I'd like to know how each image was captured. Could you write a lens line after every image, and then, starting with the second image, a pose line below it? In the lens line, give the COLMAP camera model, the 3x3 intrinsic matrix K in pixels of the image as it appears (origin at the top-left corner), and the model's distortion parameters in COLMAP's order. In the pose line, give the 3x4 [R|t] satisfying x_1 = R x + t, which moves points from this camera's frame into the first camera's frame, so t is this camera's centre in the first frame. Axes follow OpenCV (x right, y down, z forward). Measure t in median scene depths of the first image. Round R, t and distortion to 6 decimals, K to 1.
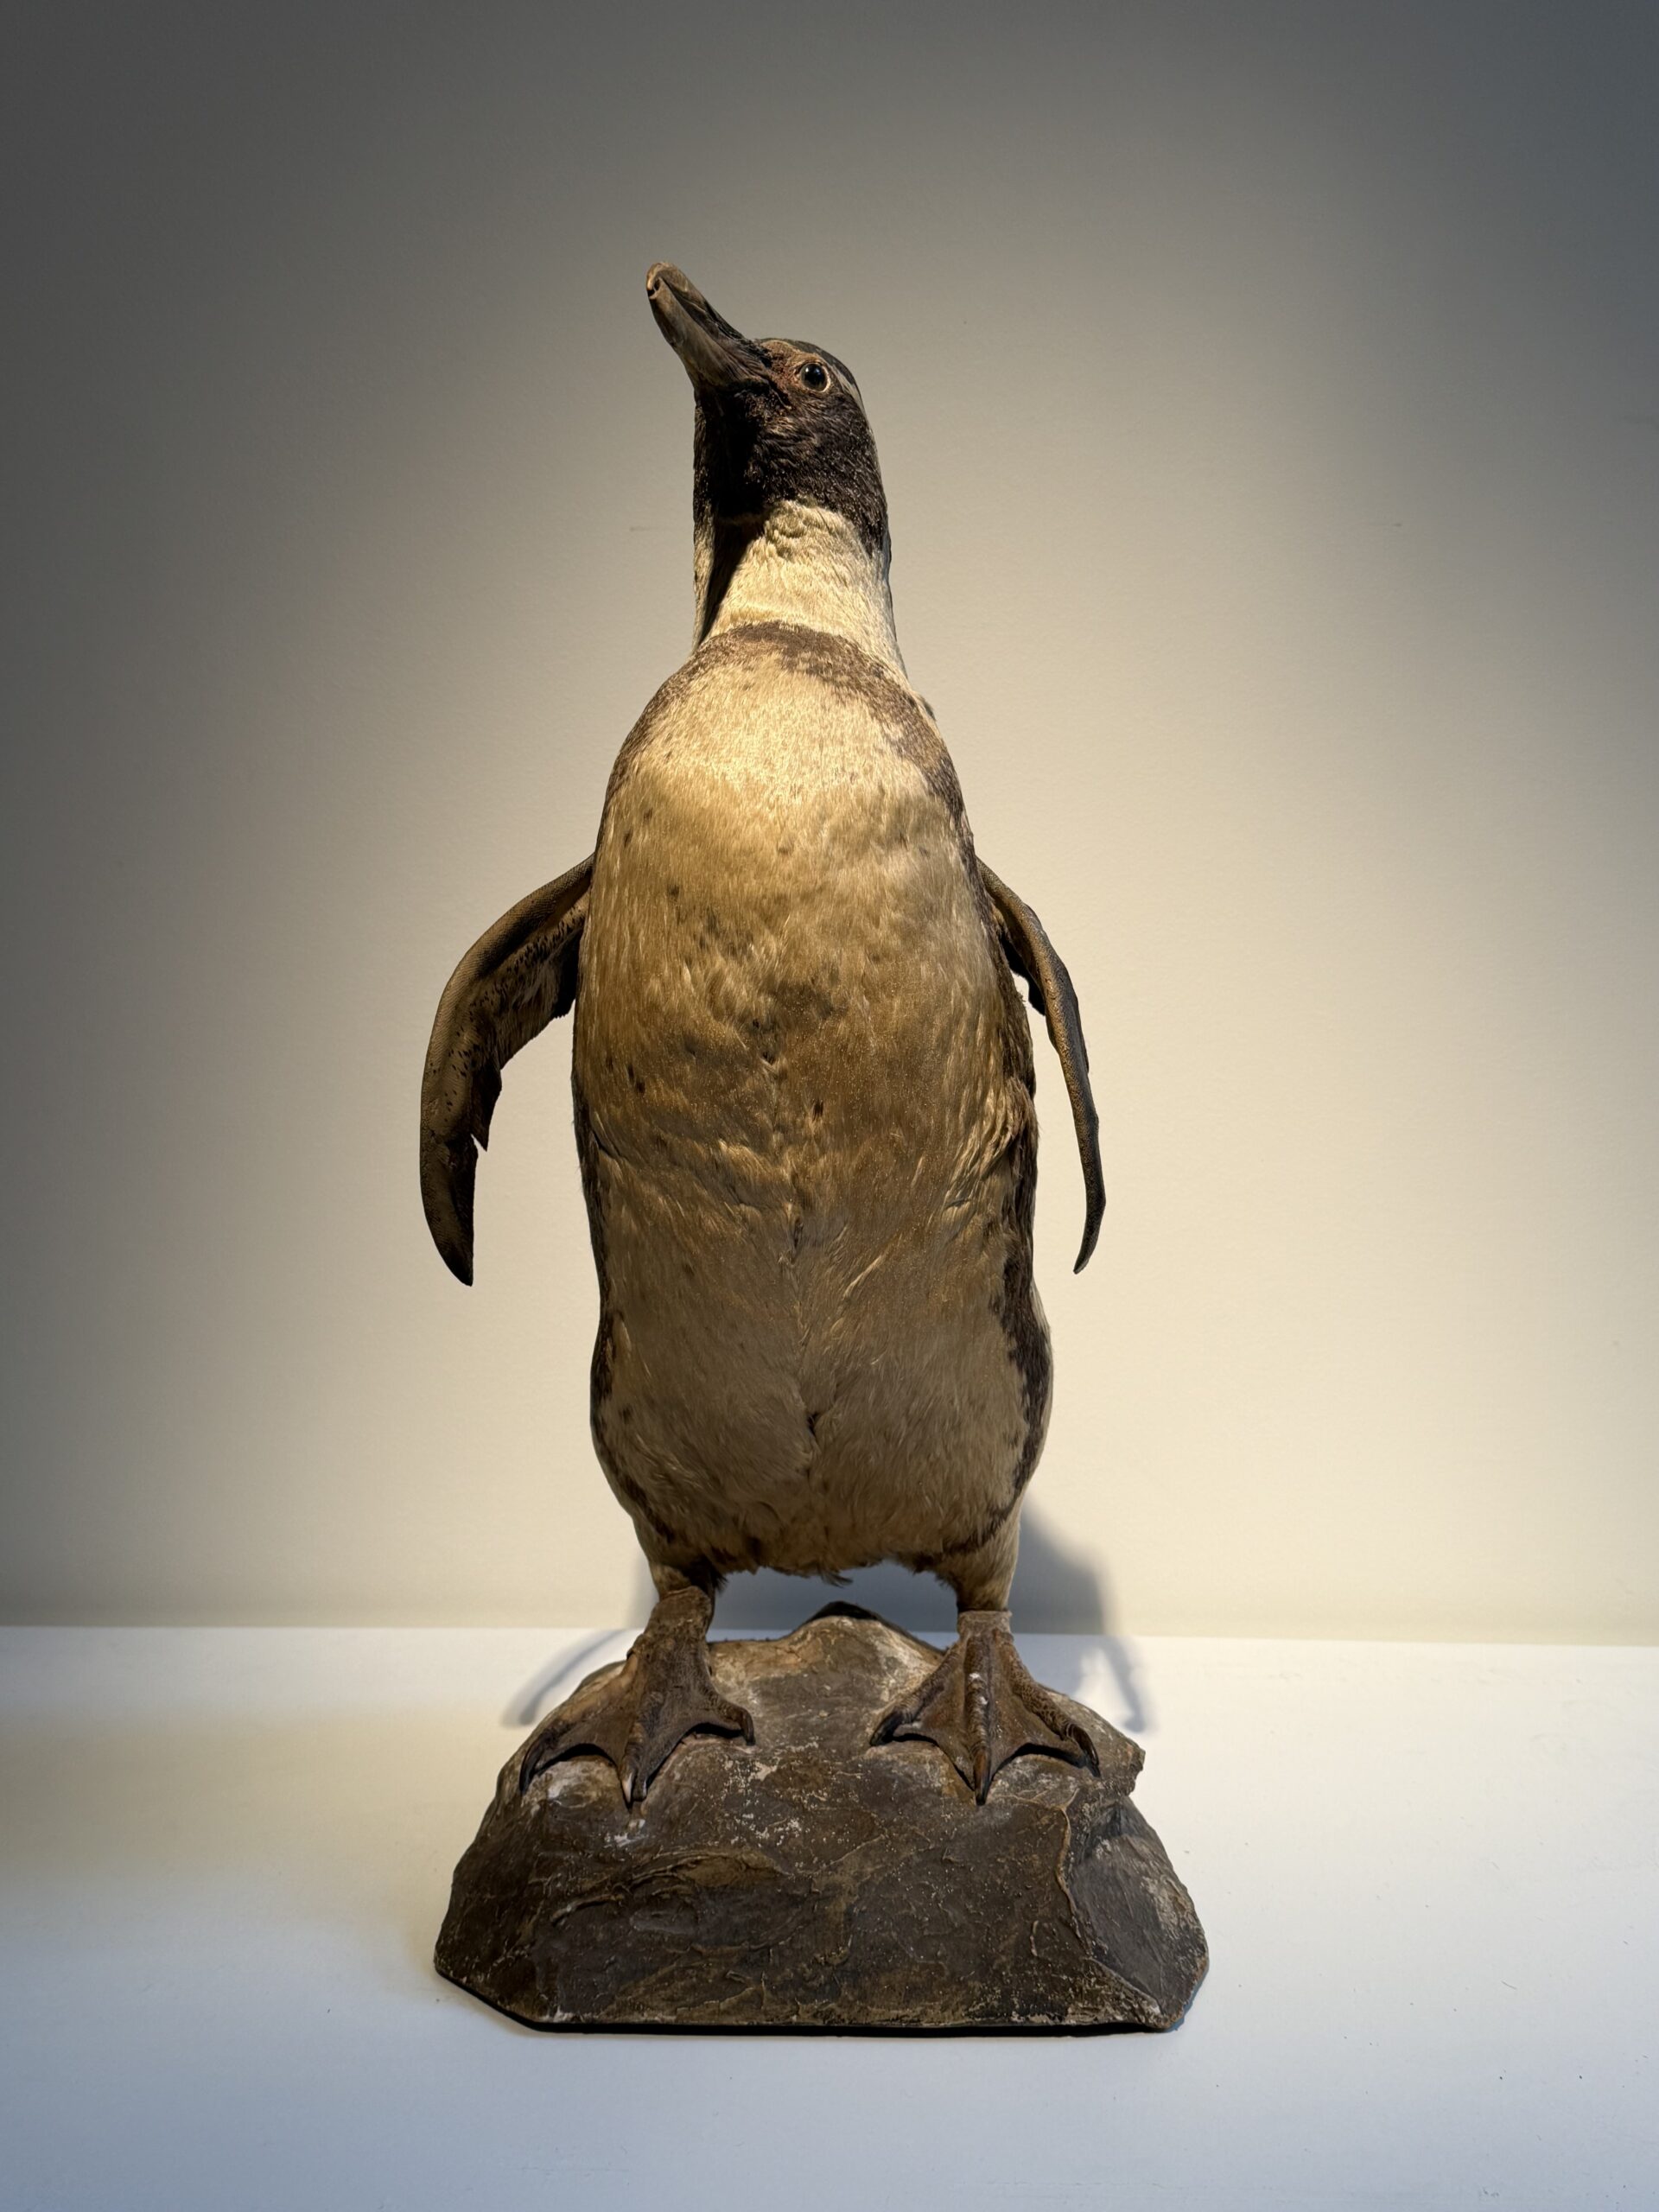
lens RADIAL K [[2270.5, 0, 865.3], [0, 2270.5, 1149.2], [0, 0, 1]] dist [0.111744, 0.000000]
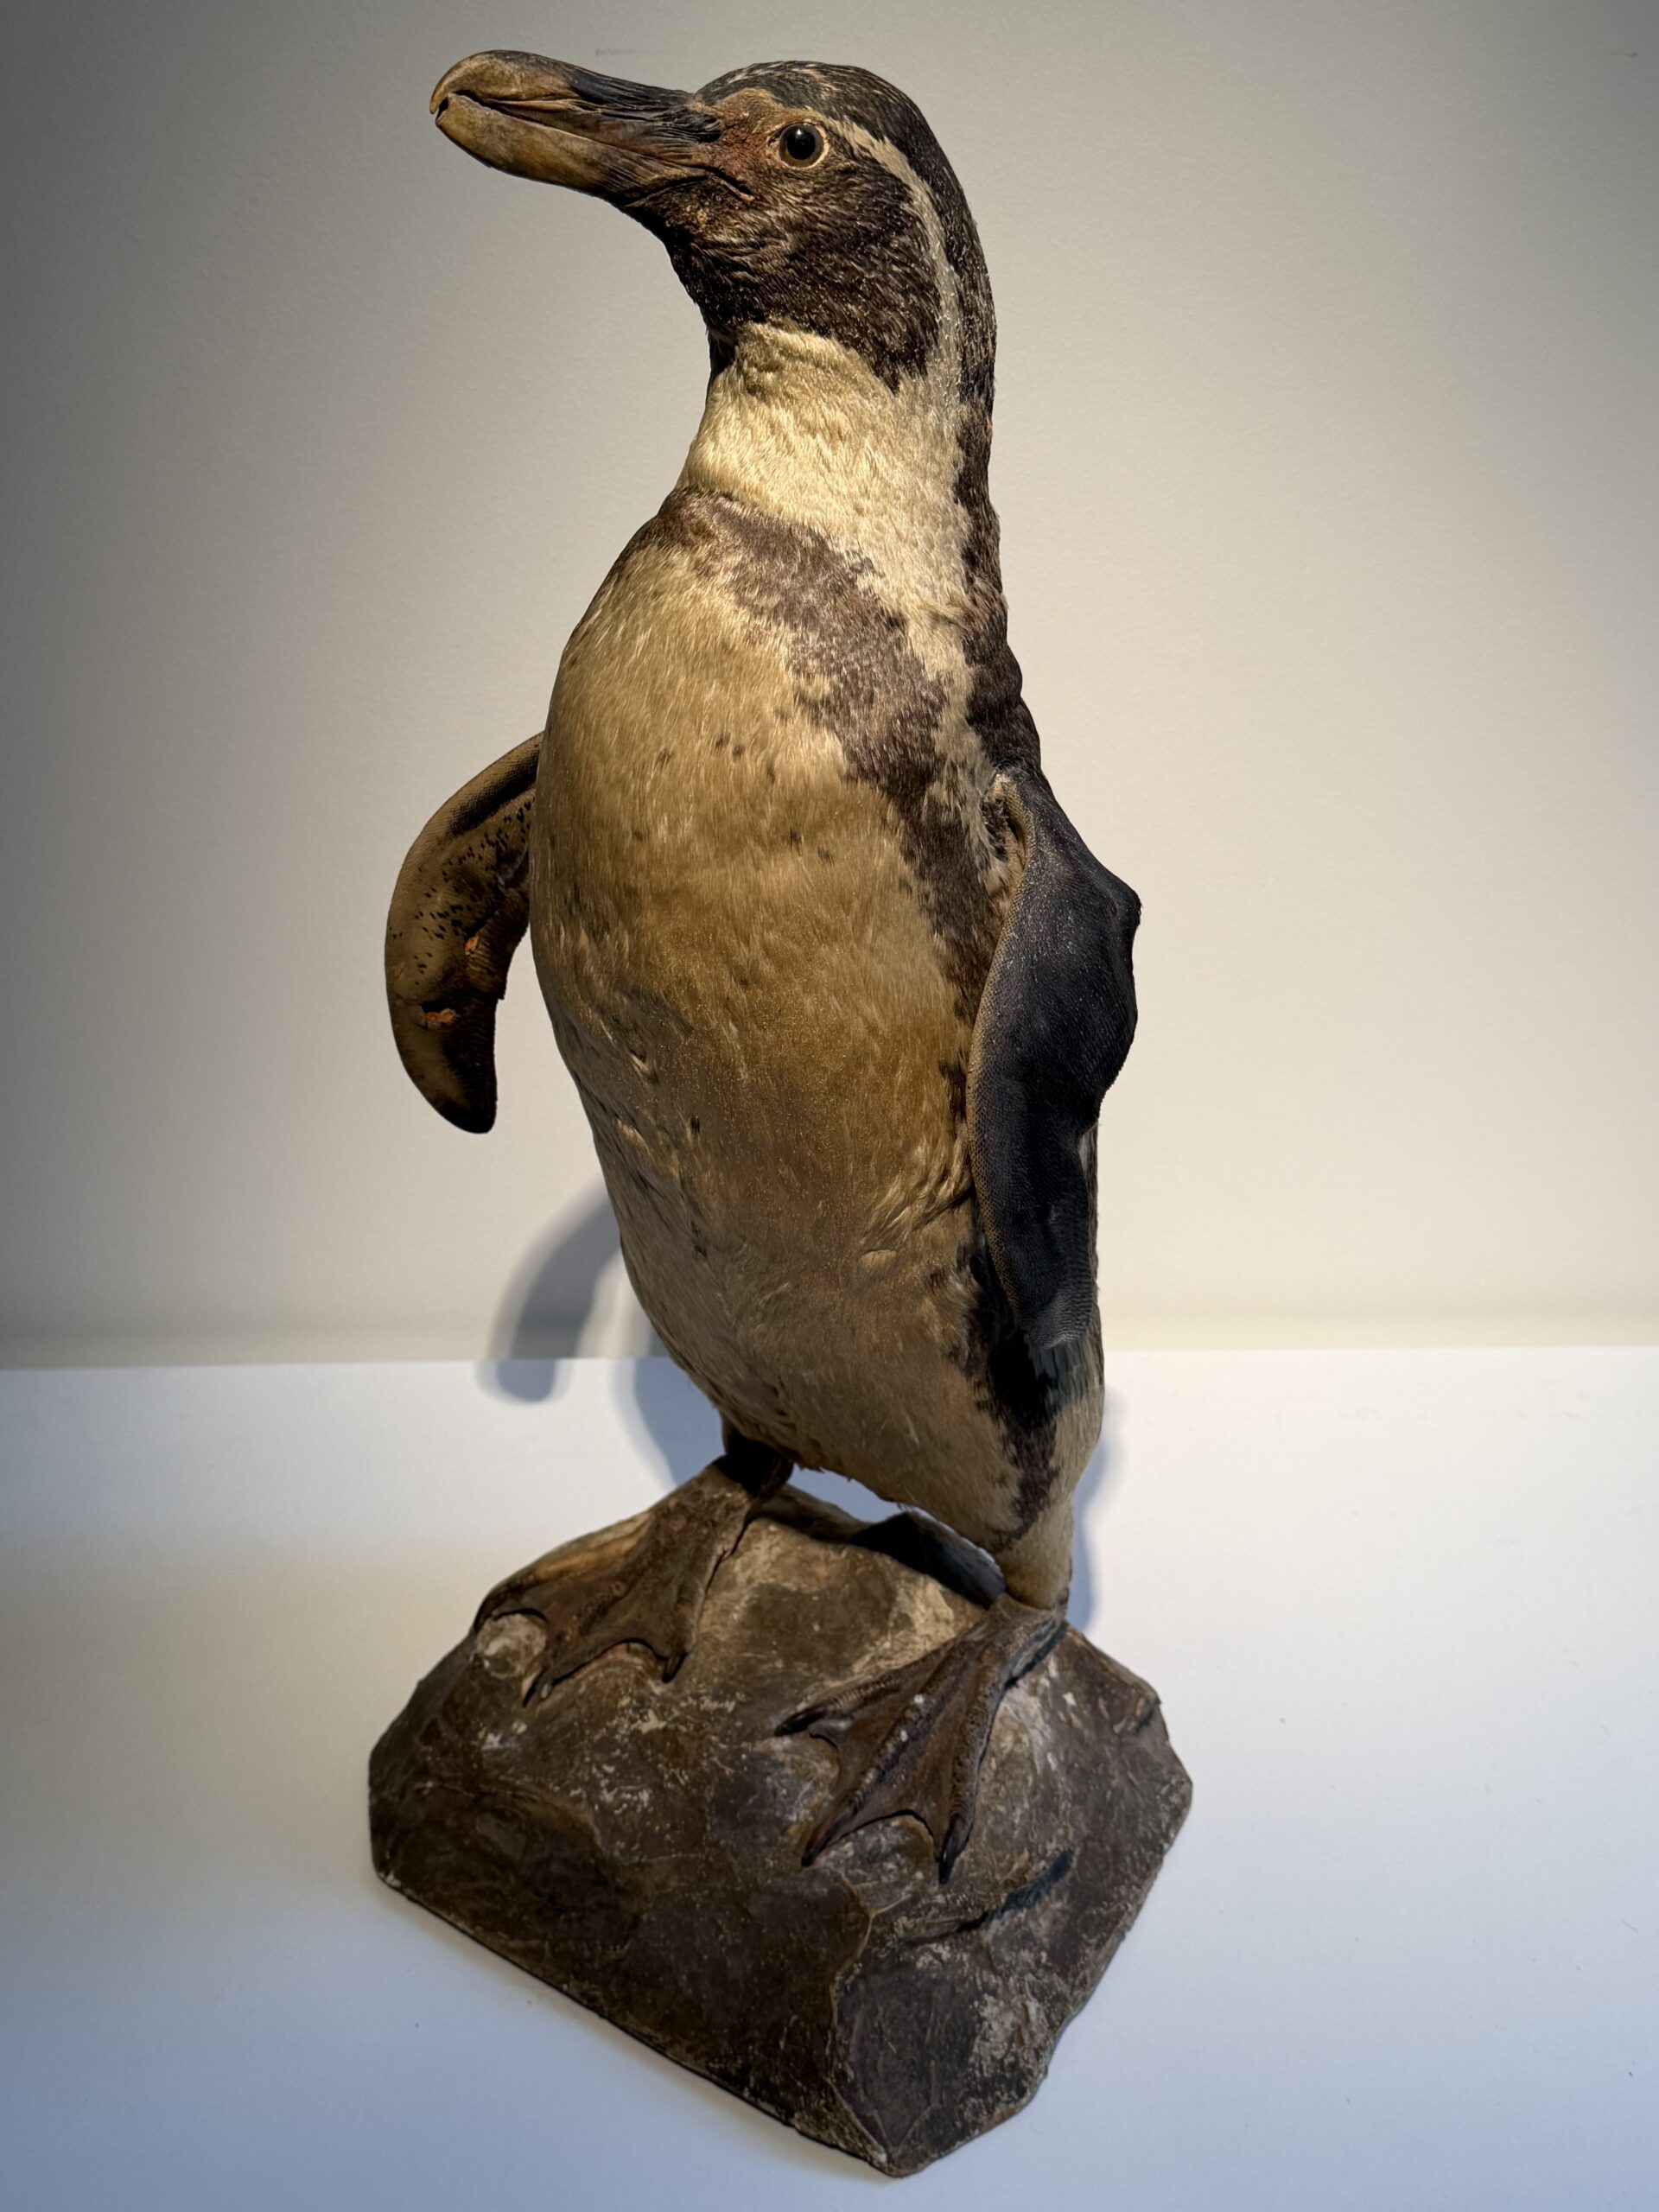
lens RADIAL K [[2489.0, 0, 819.7], [0, 2489.0, 1161.3], [0, 0, 1]] dist [0.076485, 0.000000]
pose [[0.825429, 0.297062, -0.480022, 0.444182], [-0.085653, 0.906402, 0.413641, -0.374430], [0.557970, -0.300316, 0.773615, 0.318342]]
